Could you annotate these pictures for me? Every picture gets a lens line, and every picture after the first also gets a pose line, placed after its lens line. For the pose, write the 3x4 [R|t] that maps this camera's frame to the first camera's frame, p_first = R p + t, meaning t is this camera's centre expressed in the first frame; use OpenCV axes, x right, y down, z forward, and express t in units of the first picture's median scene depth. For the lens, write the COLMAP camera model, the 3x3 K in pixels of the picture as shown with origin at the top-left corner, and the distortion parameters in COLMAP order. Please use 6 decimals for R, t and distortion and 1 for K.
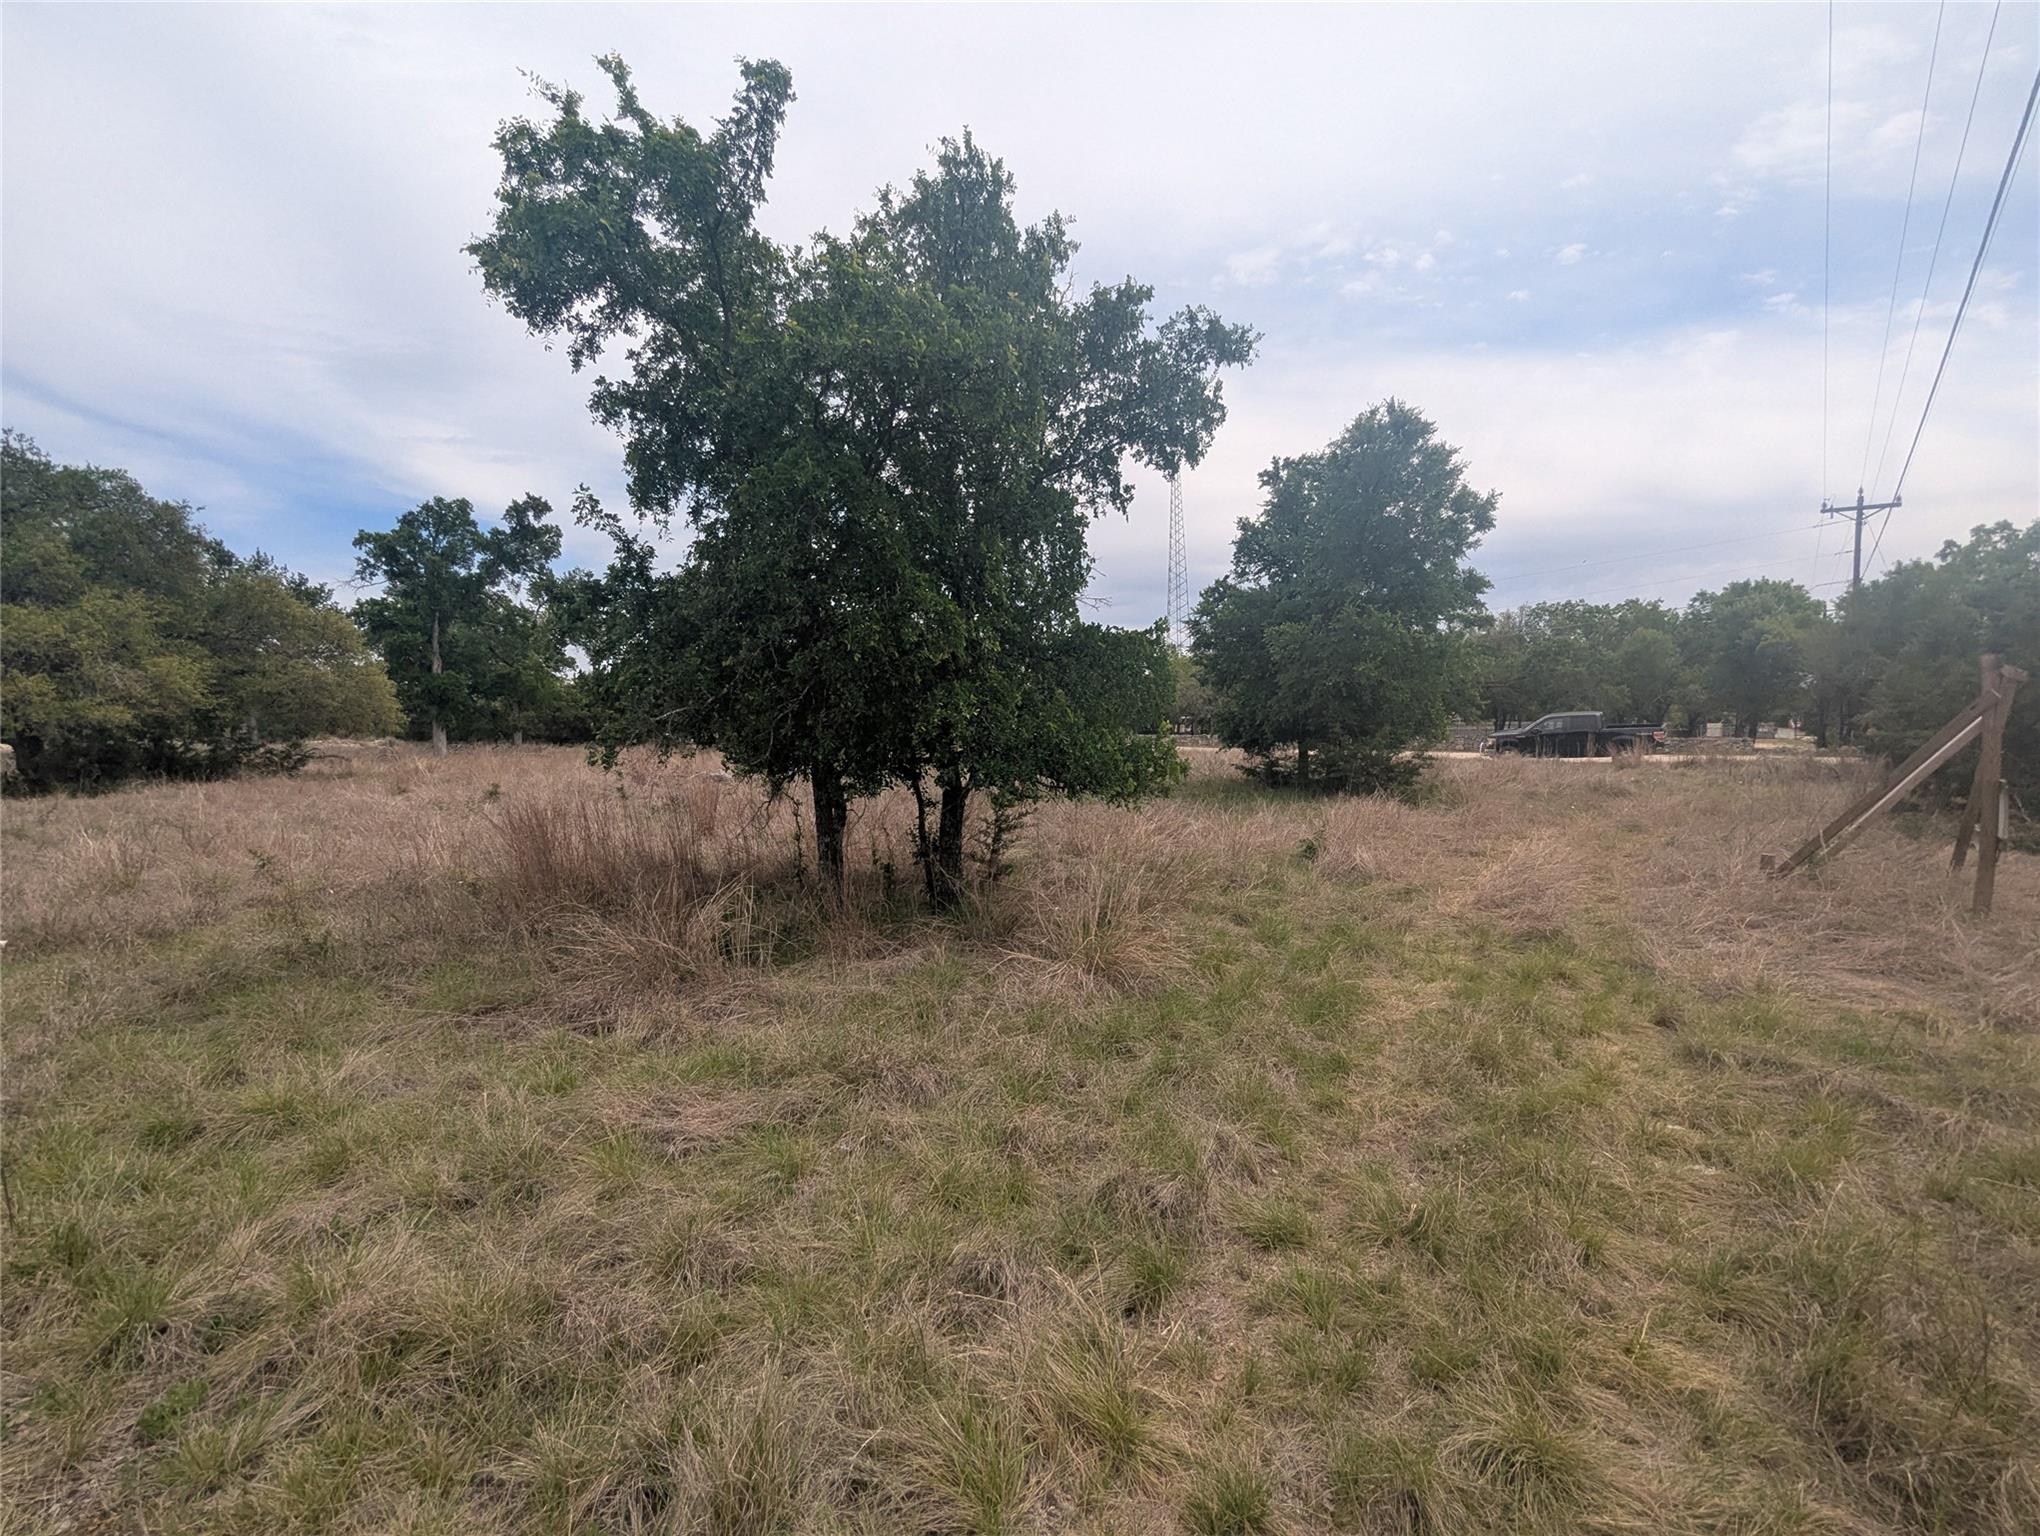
lens RADIAL K [[955.6, 0, 1032.4], [0, 955.6, 763.6], [0, 0, 1]] dist [-0.019758, 0.005635]
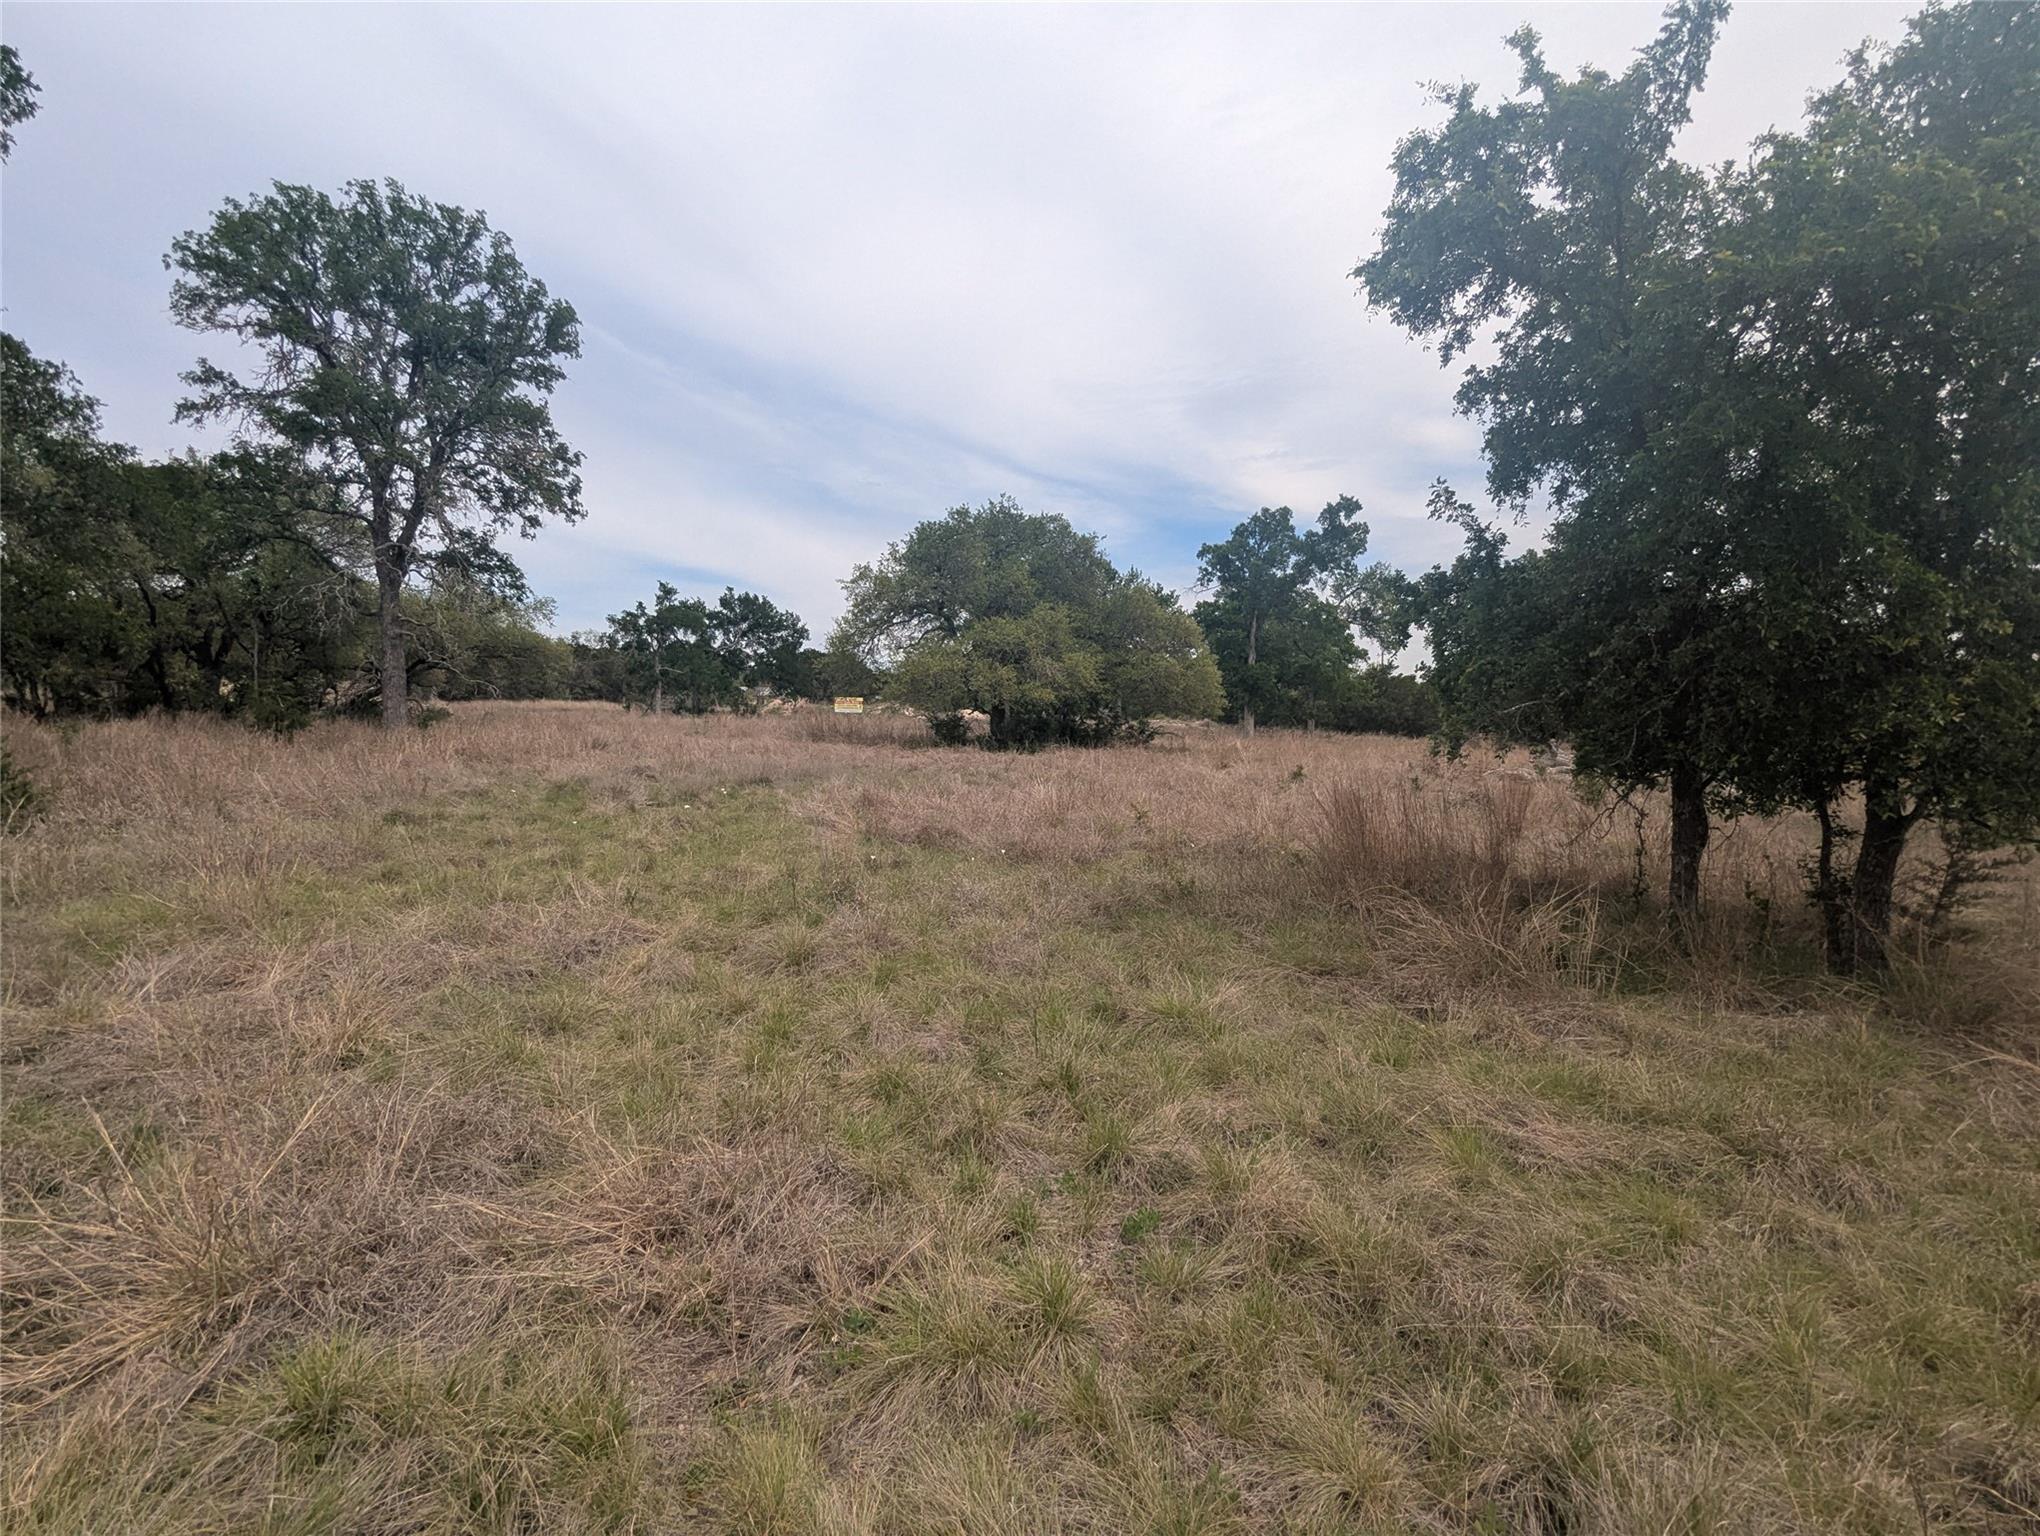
lens RADIAL K [[955.6, 0, 1023.6], [0, 955.6, 770.5], [0, 0, 1]] dist [-0.019758, 0.005635]
pose [[0.710564, 0.075670, -0.699552, -0.051867], [-0.064304, 0.997024, 0.042531, 0.001735], [0.700688, 0.014763, 0.713315, -0.027098]]
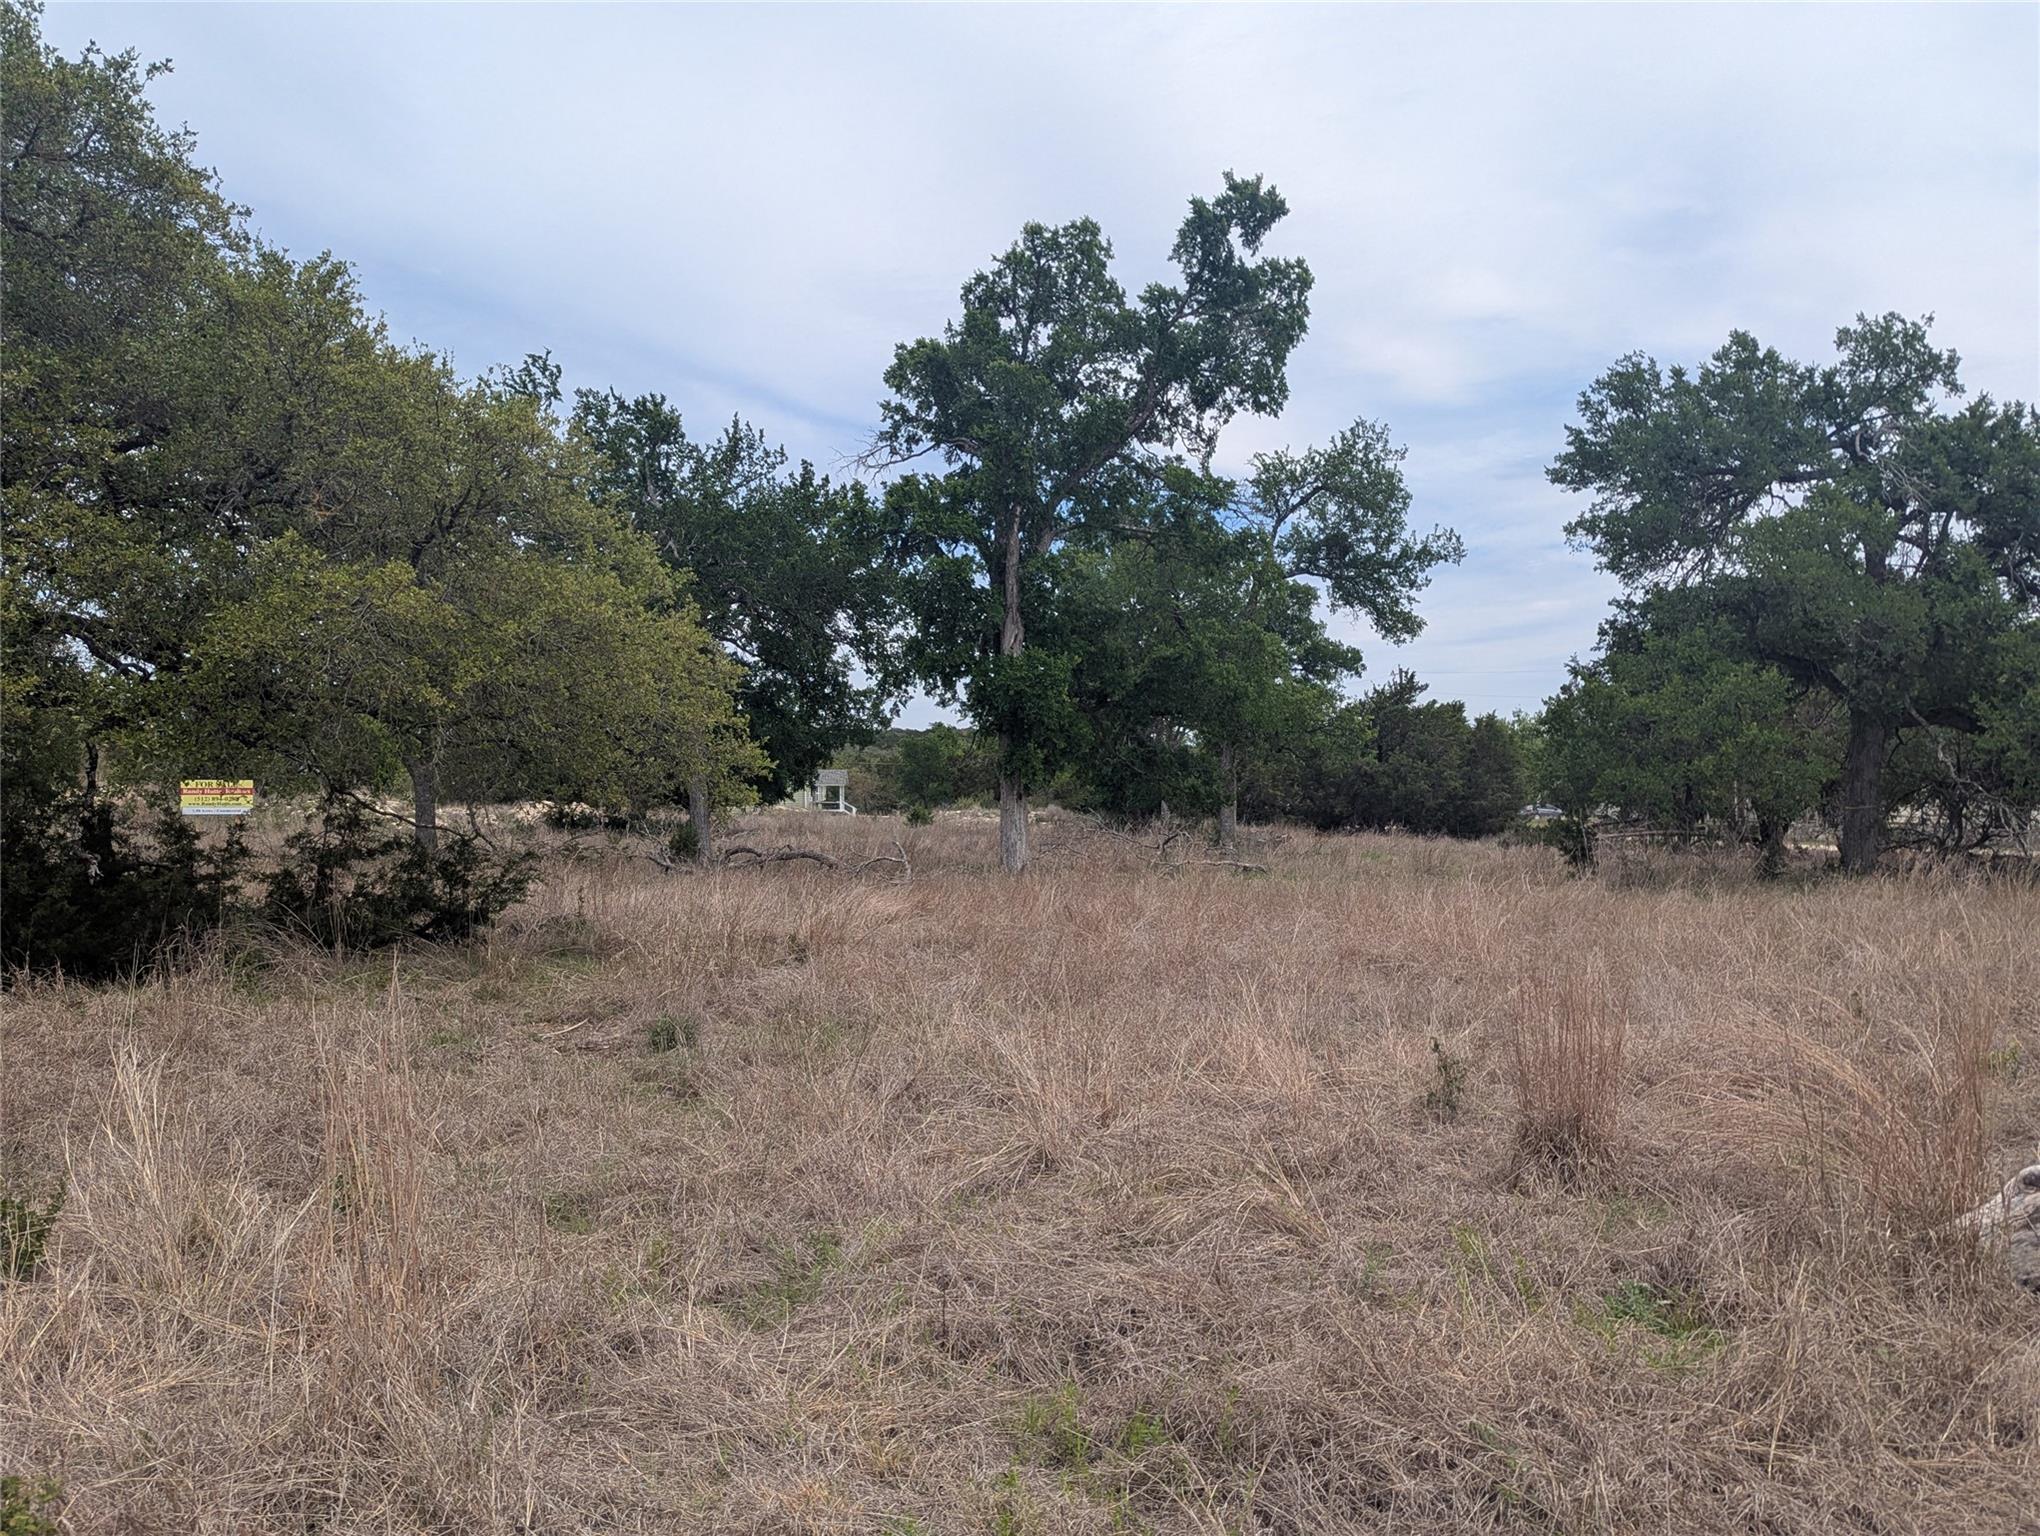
lens RADIAL K [[1440.9, 0, 1163.2], [0, 1440.9, 773.1], [0, 0, 1]] dist [0.053628, -0.042216]
pose [[0.826784, 0.004920, -0.562498, -1.068720], [-0.033600, 0.998608, -0.040651, -0.112107], [0.561515, 0.052510, 0.825799, 2.452235]]
